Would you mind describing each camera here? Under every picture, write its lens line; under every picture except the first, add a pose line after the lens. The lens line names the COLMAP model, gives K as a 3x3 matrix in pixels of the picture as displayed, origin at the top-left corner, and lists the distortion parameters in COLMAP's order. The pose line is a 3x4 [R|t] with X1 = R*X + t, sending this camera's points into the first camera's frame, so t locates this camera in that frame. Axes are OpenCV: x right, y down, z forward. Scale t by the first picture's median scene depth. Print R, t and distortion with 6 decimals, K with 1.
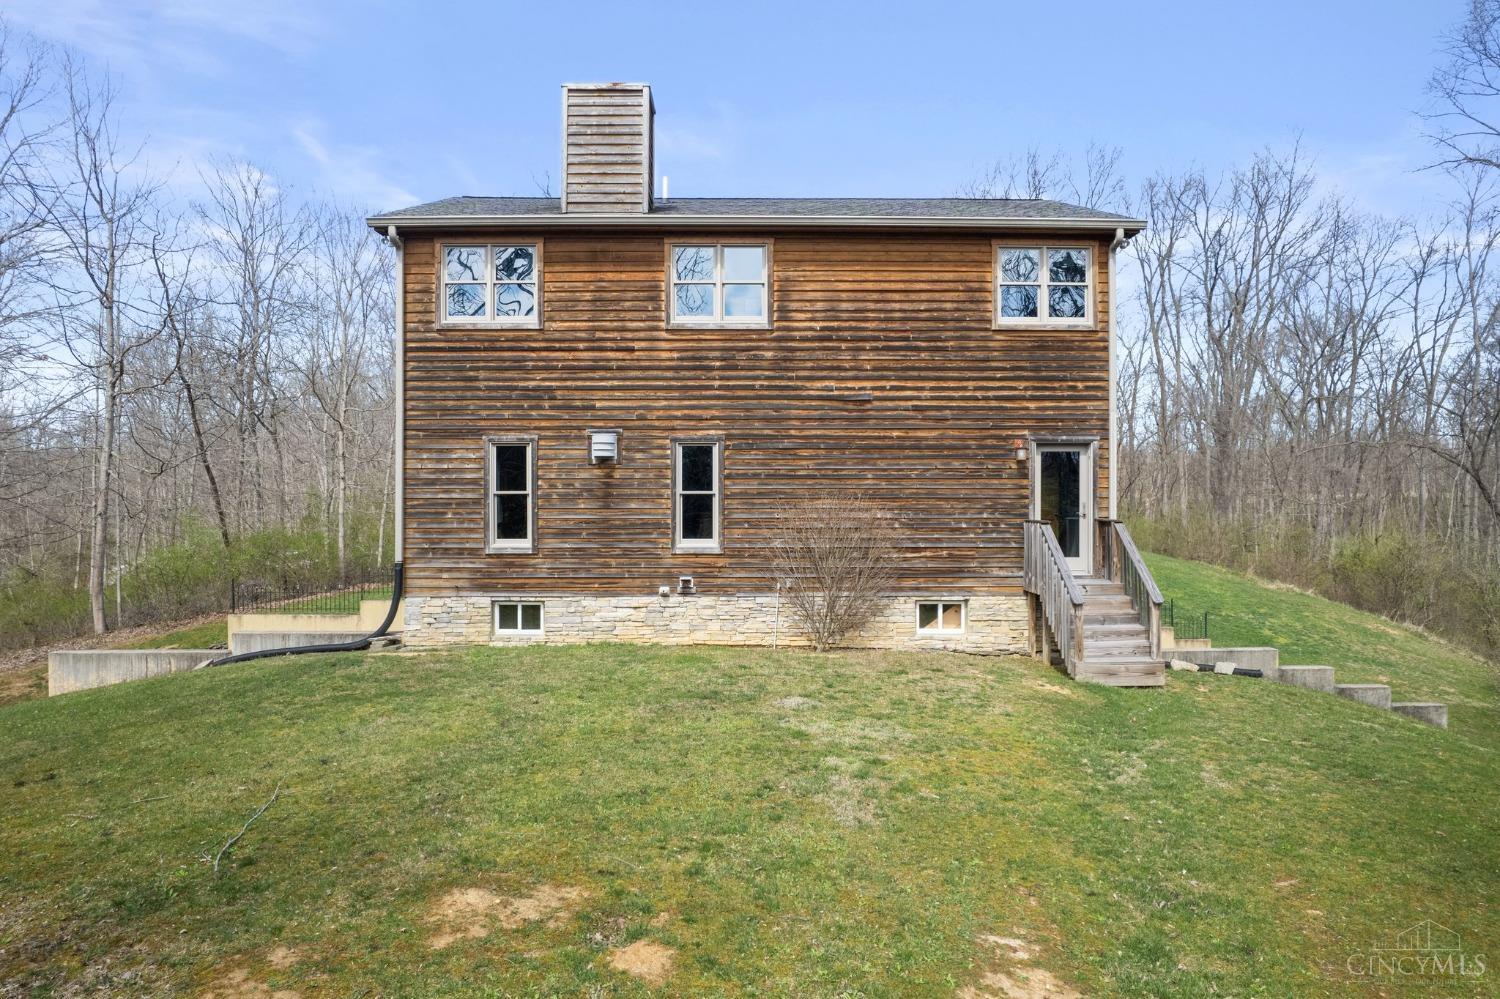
lens RADIAL K [[945.8, 0, 708.5], [0, 945.8, 521.6], [0, 0, 1]] dist [-0.048322, -0.002532]
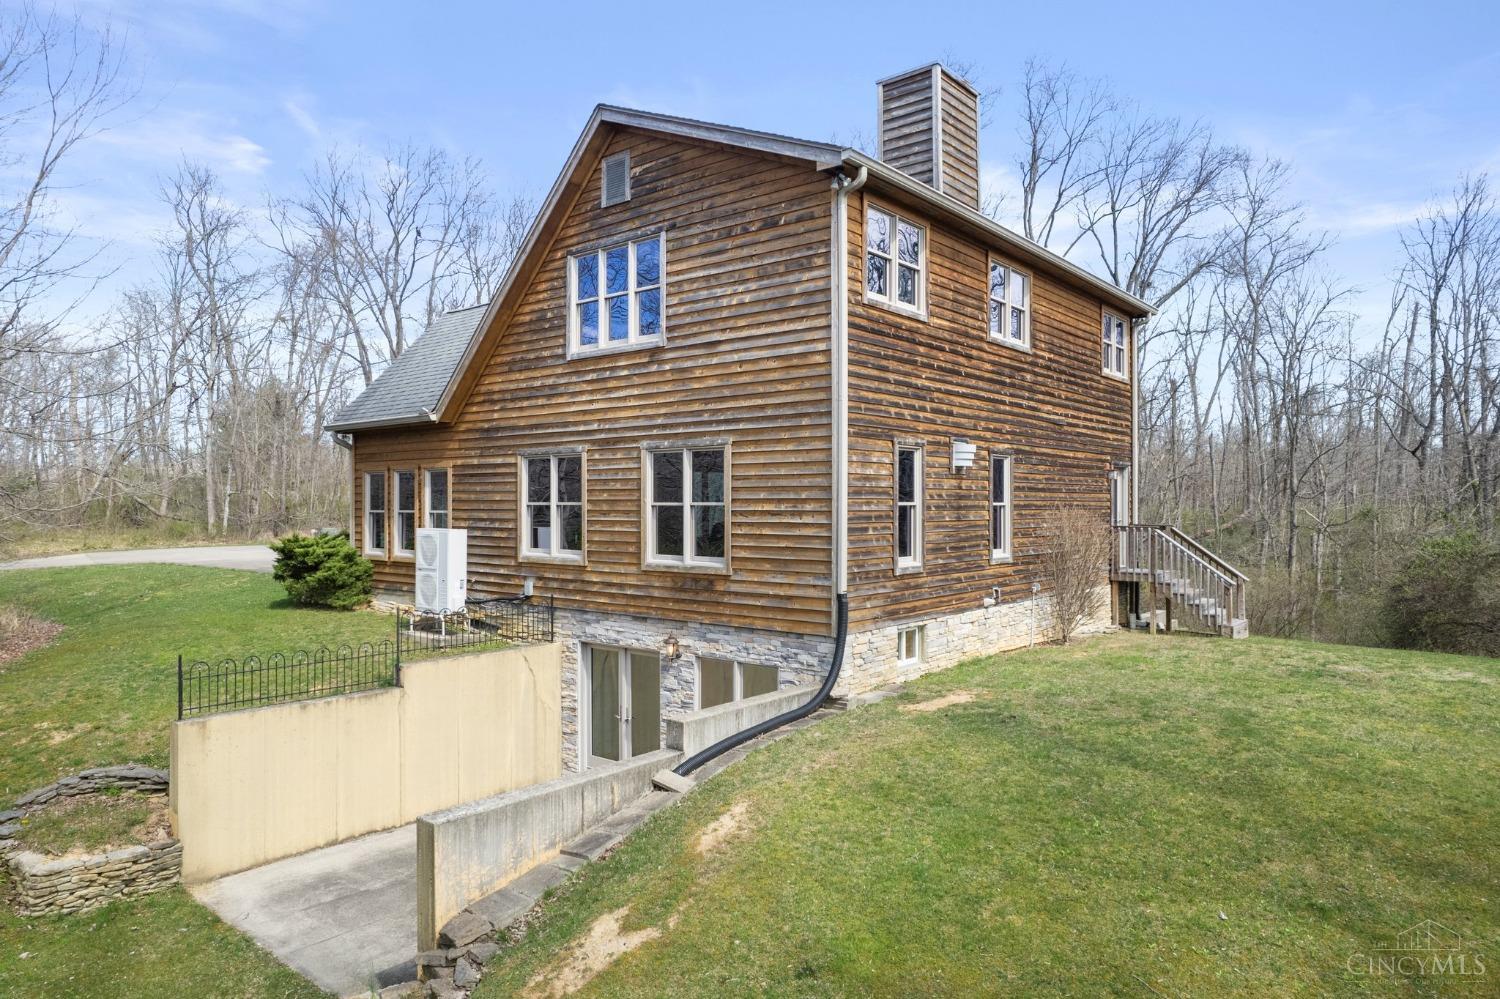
lens RADIAL K [[971.1, 0, 746.1], [0, 971.1, 505.5], [0, 0, 1]] dist [-0.076086, 0.066949]
pose [[0.643739, 0.000979, 0.765244, -0.993488], [0.013327, 0.999833, -0.012491, -0.019801], [-0.765129, 0.018240, 0.643619, 0.538381]]
